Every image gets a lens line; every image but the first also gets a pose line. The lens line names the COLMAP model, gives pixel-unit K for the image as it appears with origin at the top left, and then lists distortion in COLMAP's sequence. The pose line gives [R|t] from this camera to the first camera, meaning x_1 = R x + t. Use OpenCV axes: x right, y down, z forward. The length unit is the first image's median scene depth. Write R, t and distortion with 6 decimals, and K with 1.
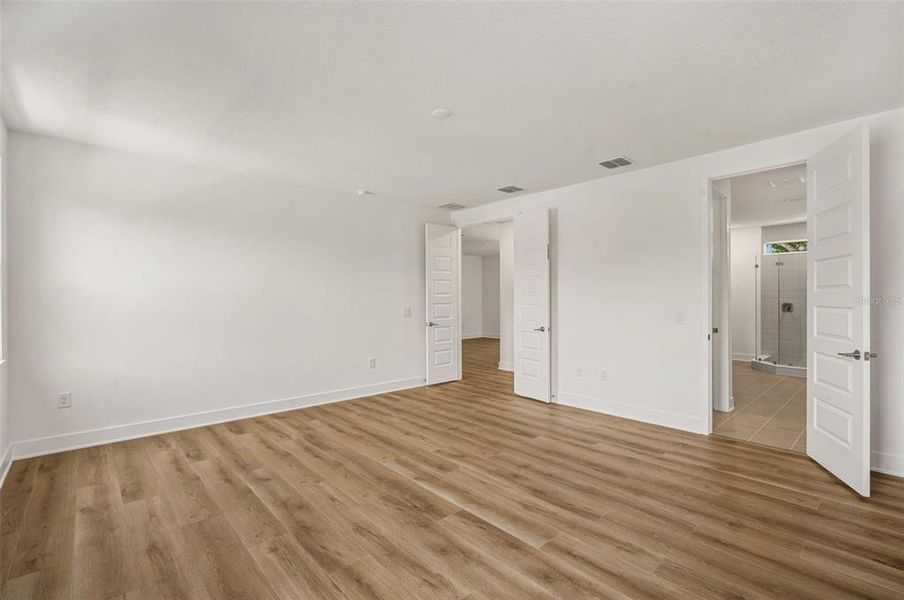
lens RADIAL K [[403.9, 0, 452.0], [0, 403.9, 300.0], [0, 0, 1]] dist [-0.003669, -0.000138]
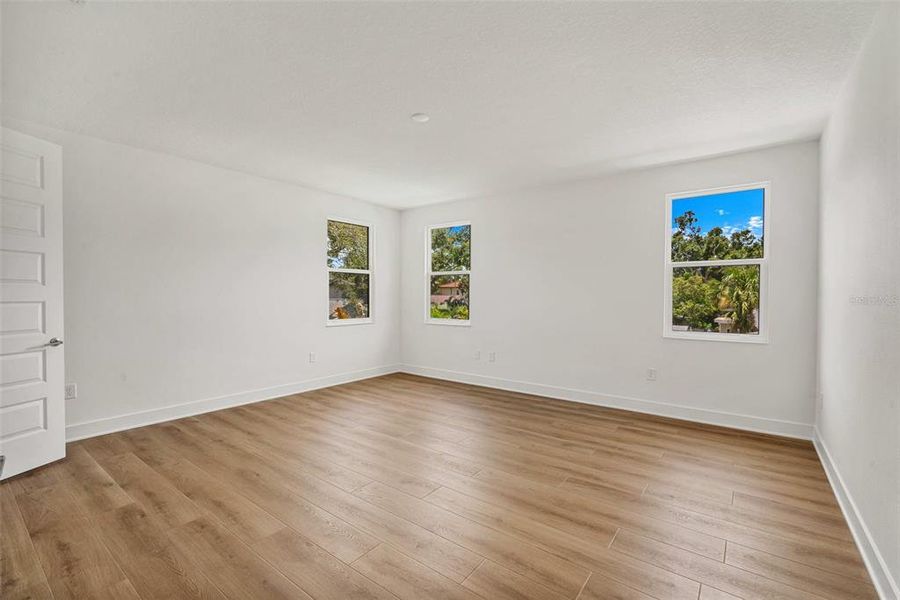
lens RADIAL K [[395.0, 0, 450.5], [0, 395.0, 302.7], [0, 0, 1]] dist [-0.013740, 0.000272]
pose [[-0.983965, 0.002821, -0.178339, 0.076140], [-0.002260, 0.999597, 0.028281, -0.008794], [0.178347, 0.028231, -0.983563, 1.937429]]
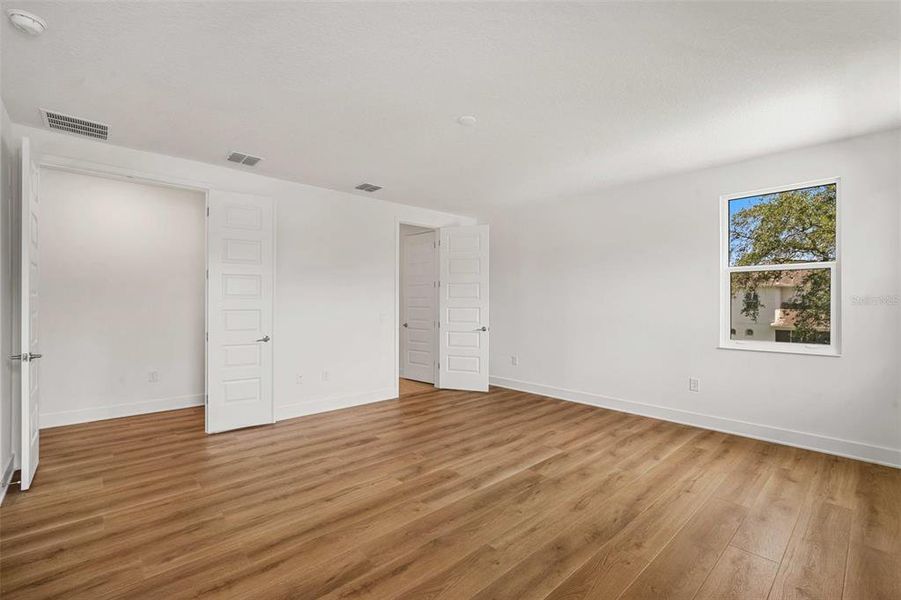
lens RADIAL K [[395.4, 0, 451.0], [0, 395.4, 302.7], [0, 0, 1]] dist [-0.013740, 0.000272]
pose [[0.002396, 0.006054, 0.999979, -0.971255], [0.003288, 0.999976, -0.006062, 0.004342], [-0.999992, 0.003303, 0.002376, 0.989821]]
